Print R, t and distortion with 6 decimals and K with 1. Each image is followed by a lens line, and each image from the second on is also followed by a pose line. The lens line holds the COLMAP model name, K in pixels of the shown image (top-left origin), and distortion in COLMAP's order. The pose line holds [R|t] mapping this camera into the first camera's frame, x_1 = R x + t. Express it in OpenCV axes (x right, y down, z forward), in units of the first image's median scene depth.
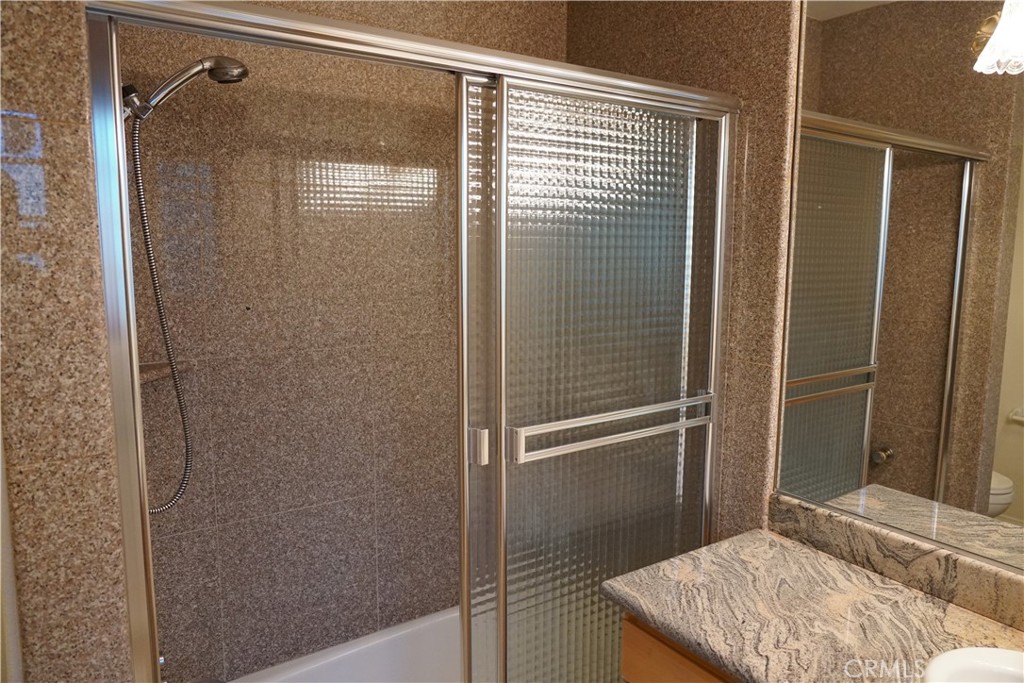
lens RADIAL K [[689.4, 0, 512.5], [0, 689.4, 341.7], [0, 0, 1]] dist [-0.037572, 0.035704]
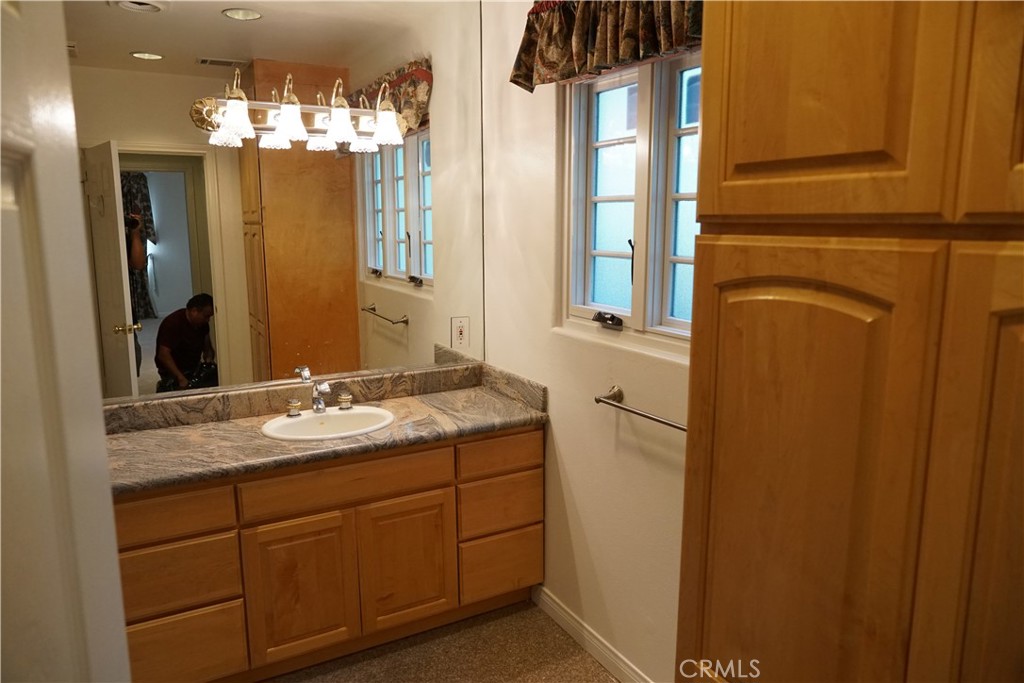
lens RADIAL K [[689.4, 0, 511.7], [0, 689.4, 340.6], [0, 0, 1]] dist [-0.037572, 0.035704]
pose [[0.090037, -0.172018, 0.980971, -1.866459], [0.146718, 0.976515, 0.157771, 0.000131], [-0.985072, 0.129721, 0.113160, 0.049313]]
